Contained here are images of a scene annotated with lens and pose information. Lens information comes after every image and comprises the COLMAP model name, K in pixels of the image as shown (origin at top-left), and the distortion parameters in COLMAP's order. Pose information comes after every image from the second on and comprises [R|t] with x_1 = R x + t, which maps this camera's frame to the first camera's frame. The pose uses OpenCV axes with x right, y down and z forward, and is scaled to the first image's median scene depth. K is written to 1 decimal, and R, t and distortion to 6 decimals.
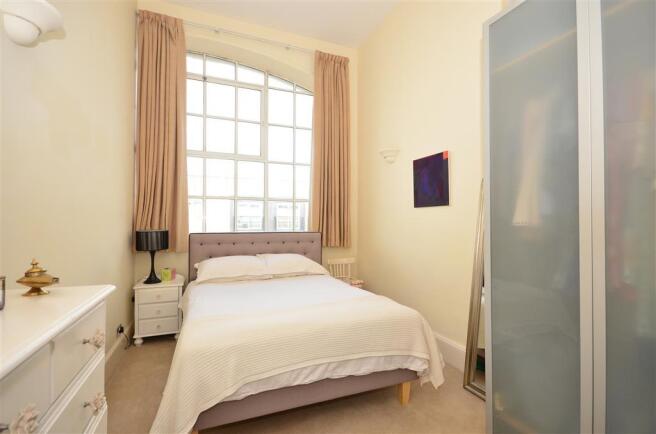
lens RADIAL K [[316.2, 0, 327.6], [0, 316.2, 220.3], [0, 0, 1]] dist [0.001218, 0.000912]
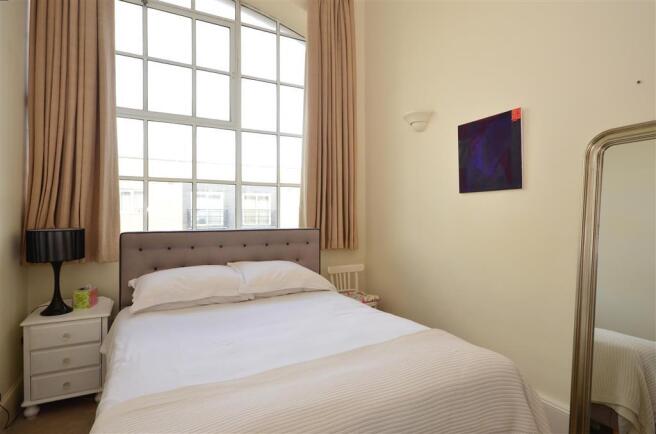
lens RADIAL K [[372.9, 0, 344.3], [0, 372.9, 213.9], [0, 0, 1]] dist [0.023043, -0.011850]
pose [[0.993965, -0.004567, 0.109598, -0.060023], [0.004658, 0.999989, -0.000579, 0.004345], [-0.109595, 0.001086, 0.993976, 0.168964]]
